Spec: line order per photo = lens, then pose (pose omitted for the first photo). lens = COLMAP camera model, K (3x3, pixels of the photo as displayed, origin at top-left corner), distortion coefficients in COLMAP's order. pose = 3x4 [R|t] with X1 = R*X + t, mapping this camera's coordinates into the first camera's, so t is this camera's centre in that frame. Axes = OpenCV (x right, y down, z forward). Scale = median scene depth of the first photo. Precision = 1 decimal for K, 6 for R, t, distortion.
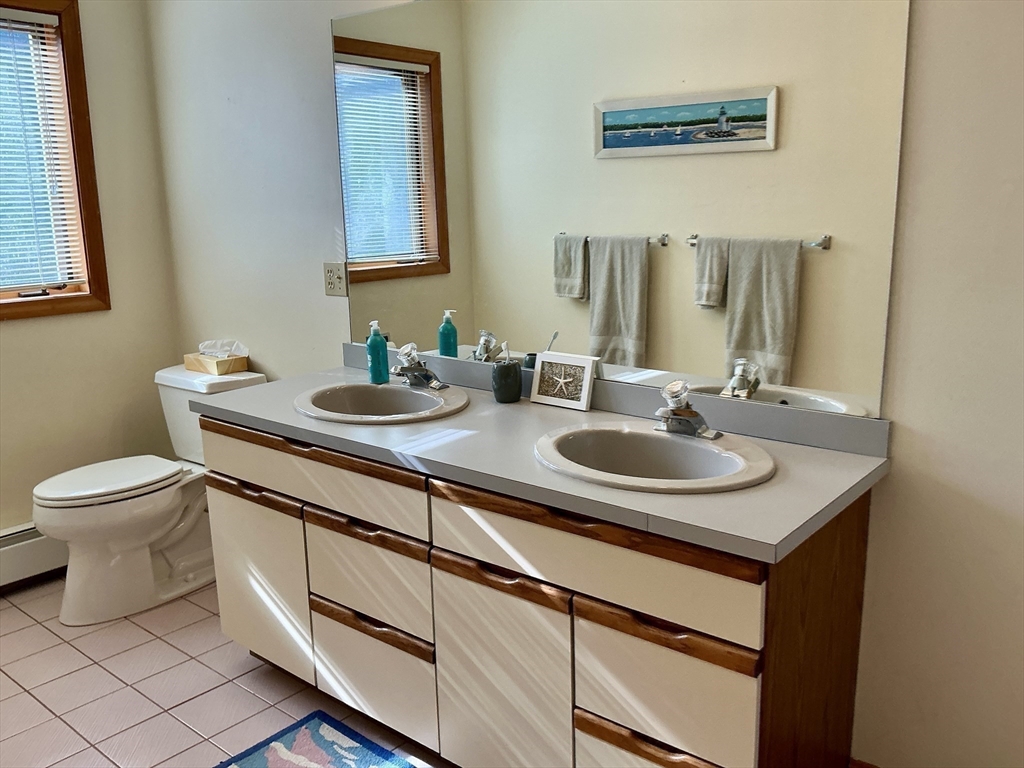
lens RADIAL K [[854.5, 0, 512.0], [0, 854.5, 384.0], [0, 0, 1]] dist [0.177330, -0.413241]
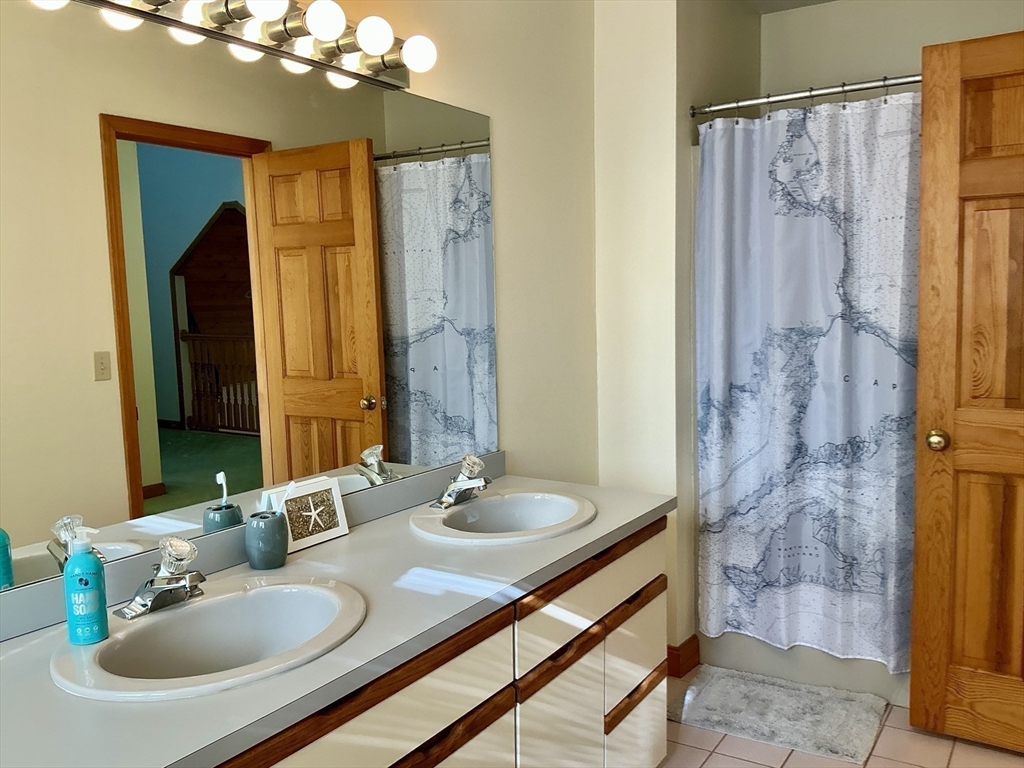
lens RADIAL K [[854.5, 0, 512.0], [0, 854.5, 384.0], [0, 0, 1]] dist [0.177330, -0.413241]
pose [[-0.111028, -0.084466, 0.990221, -0.829061], [0.233441, 0.966288, 0.108599, -0.180800], [-0.966011, 0.243216, -0.087568, 0.869533]]
